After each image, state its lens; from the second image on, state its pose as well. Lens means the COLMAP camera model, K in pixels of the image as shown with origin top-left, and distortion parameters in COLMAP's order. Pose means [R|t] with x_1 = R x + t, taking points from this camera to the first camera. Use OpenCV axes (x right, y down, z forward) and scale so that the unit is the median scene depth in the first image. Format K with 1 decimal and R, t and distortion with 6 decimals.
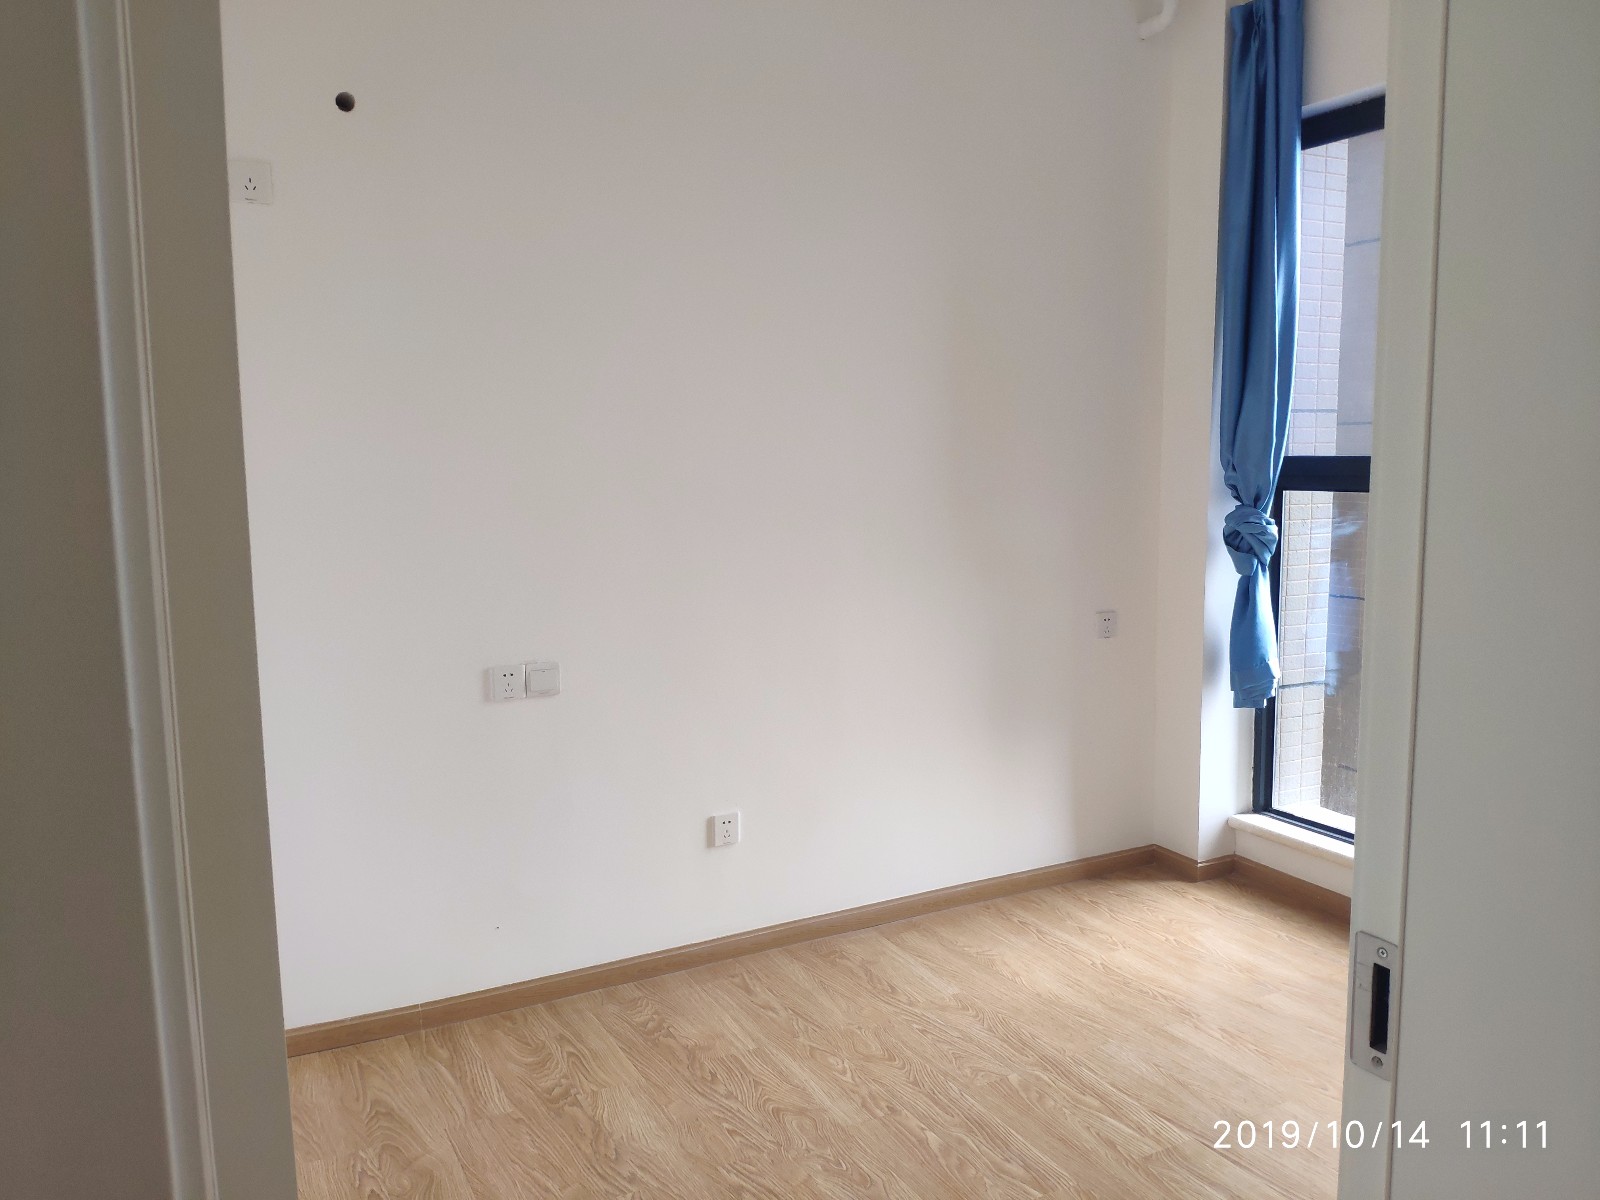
lens RADIAL K [[1222.1, 0, 800.0], [0, 1222.1, 600.0], [0, 0, 1]] dist [0.098888, -0.221821]
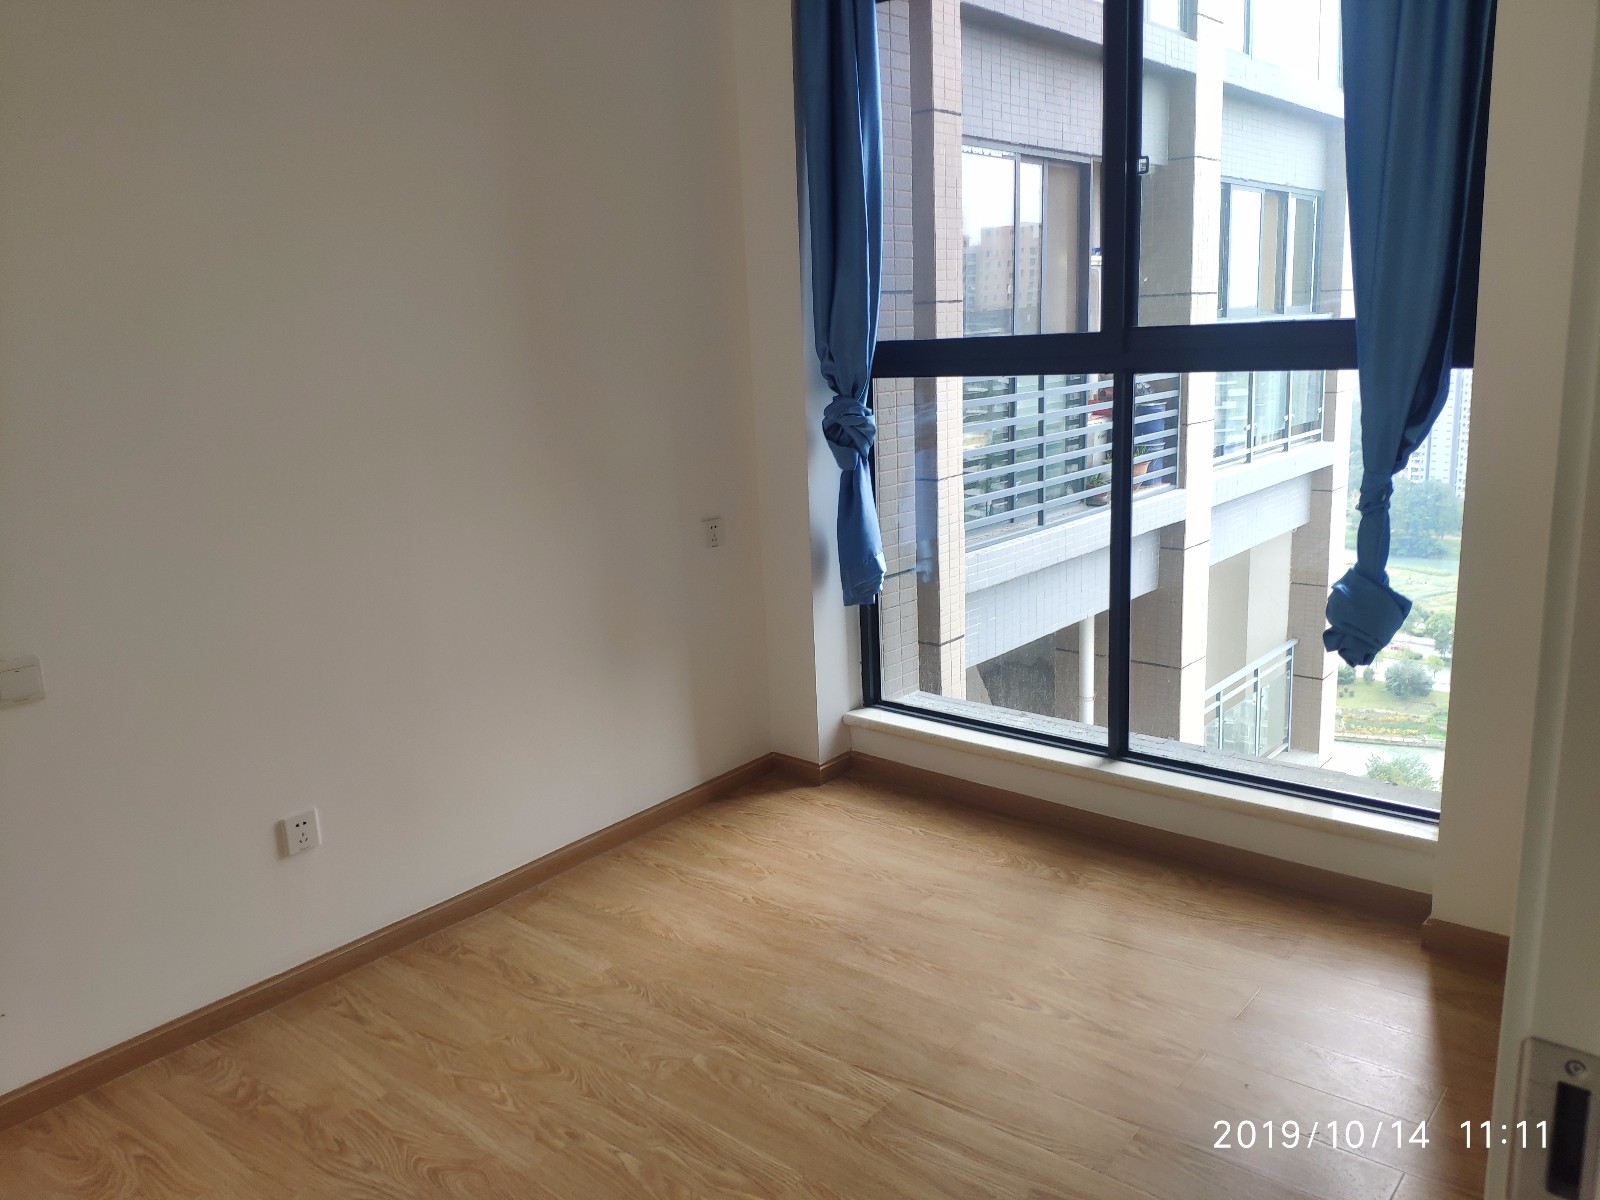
lens RADIAL K [[1222.1, 0, 800.0], [0, 1222.1, 600.0], [0, 0, 1]] dist [0.098888, -0.221821]
pose [[0.919952, -0.115281, 0.374699, -0.049177], [0.077863, 0.990475, 0.113563, -0.034942], [-0.384221, -0.075297, 0.920165, 0.145628]]
